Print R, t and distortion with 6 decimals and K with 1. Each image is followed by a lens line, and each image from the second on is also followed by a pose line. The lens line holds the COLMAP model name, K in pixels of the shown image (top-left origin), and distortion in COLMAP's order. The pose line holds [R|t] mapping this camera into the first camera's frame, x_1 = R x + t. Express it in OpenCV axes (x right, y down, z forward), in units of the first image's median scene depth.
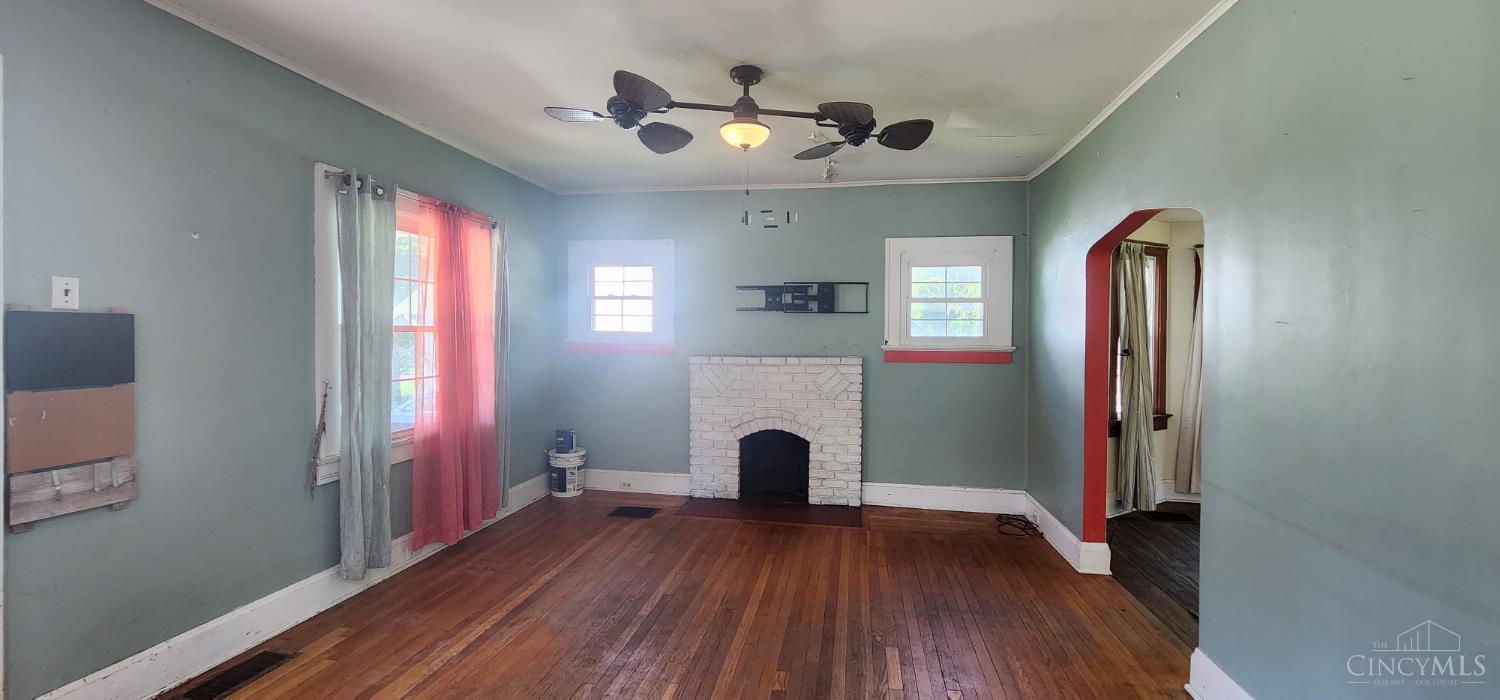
lens RADIAL K [[616.5, 0, 752.8], [0, 616.5, 344.6], [0, 0, 1]] dist [-0.000997, 0.000779]
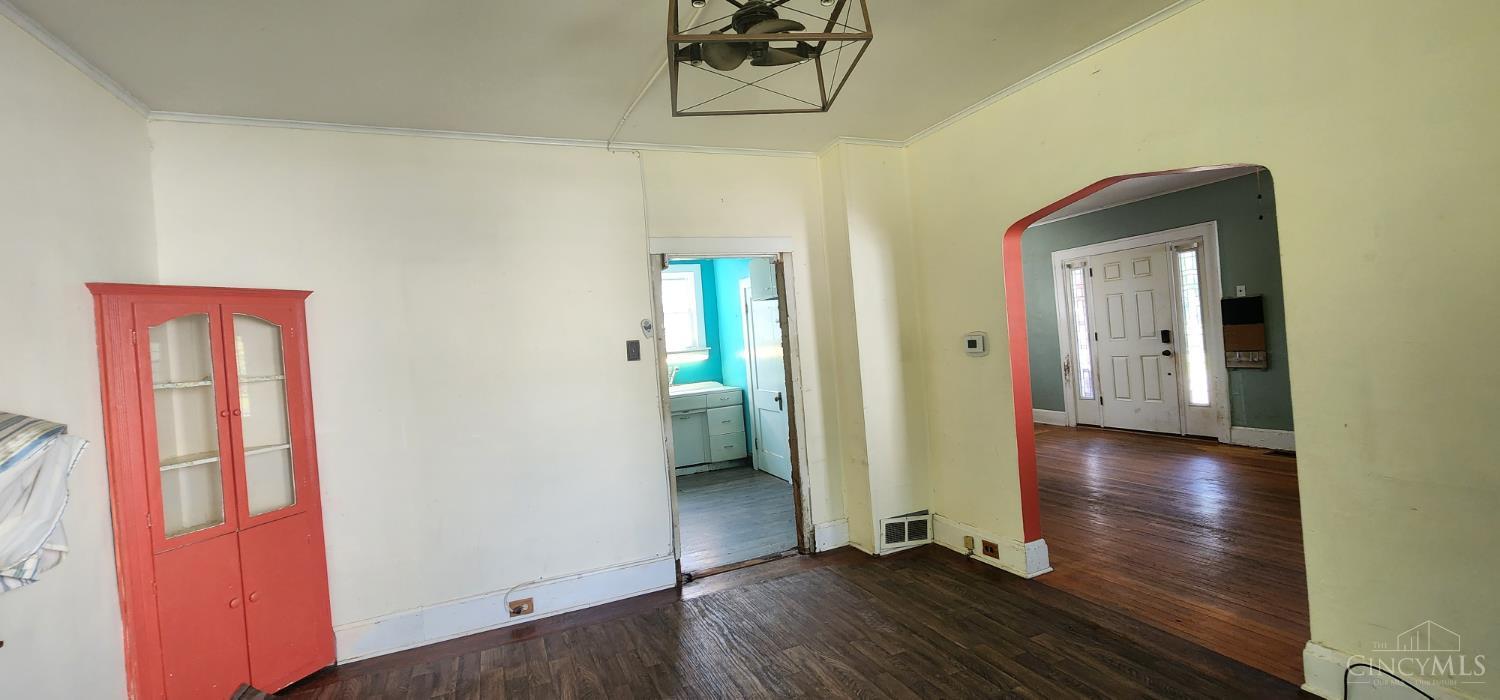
lens RADIAL K [[616.5, 0, 743.1], [0, 616.5, 347.0], [0, 0, 1]] dist [-0.000997, 0.000779]
pose [[-0.840173, 0.059615, -0.539032, 0.994791], [0.060234, 0.998048, 0.016496, -0.004795], [0.538963, -0.018609, -0.842124, 0.895872]]
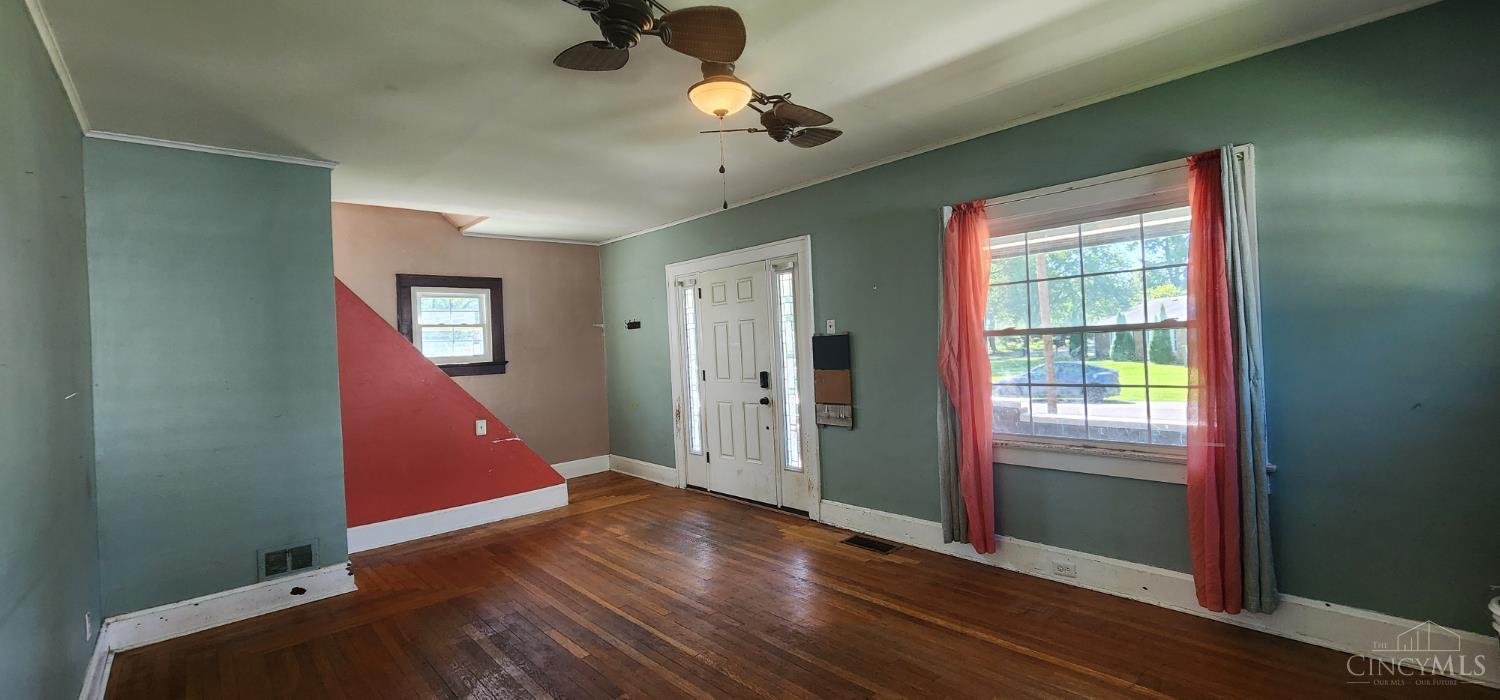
lens RADIAL K [[616.5, 0, 747.1], [0, 616.5, 351.3], [0, 0, 1]] dist [-0.000997, 0.000779]
pose [[-0.616239, 0.025722, -0.787139, 0.348753], [0.022558, 0.999633, 0.015005, -0.015046], [0.787236, -0.008510, -0.616593, 0.886477]]
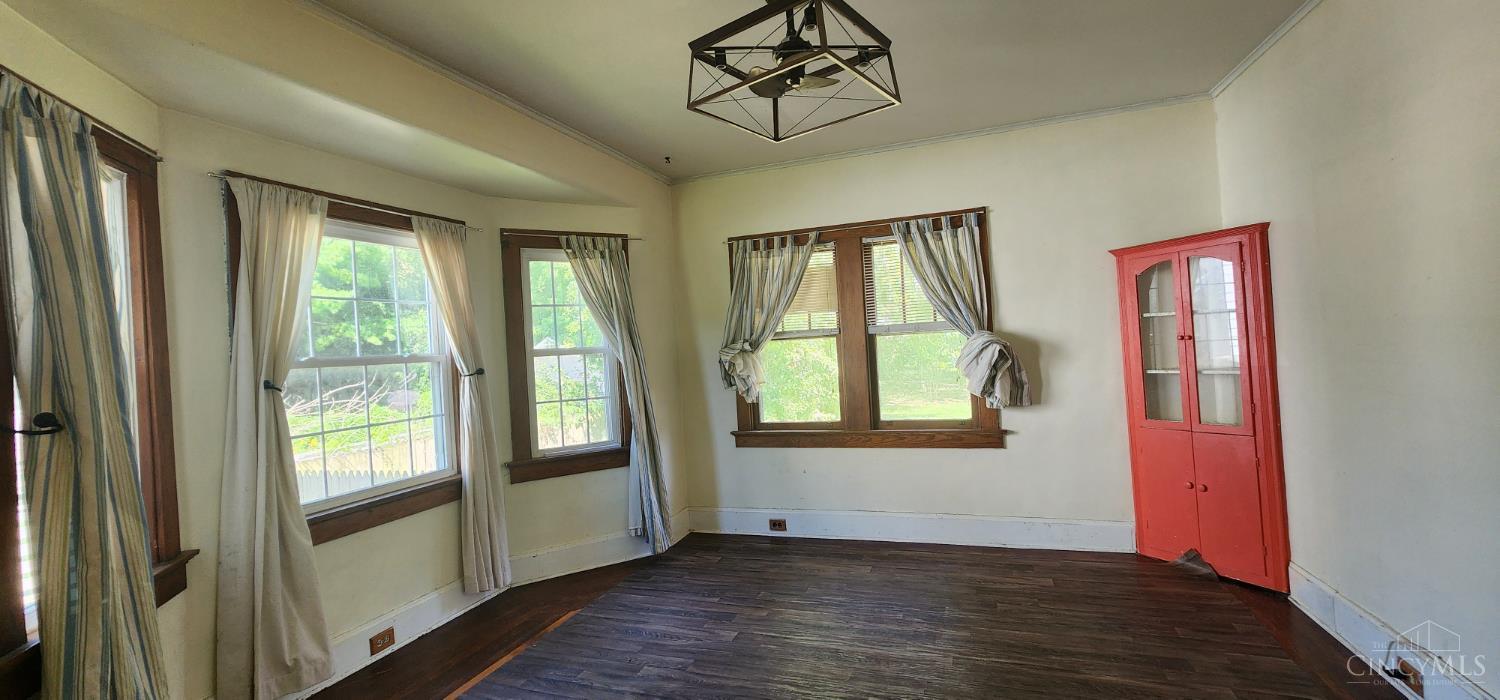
lens RADIAL K [[616.5, 0, 753.1], [0, 616.5, 341.6], [0, 0, 1]] dist [-0.000997, 0.000779]
pose [[0.173181, -0.011055, 0.984828, 0.339777], [0.075900, 0.997113, -0.002154, -0.001349], [-0.981961, 0.075122, 0.173521, 0.556775]]
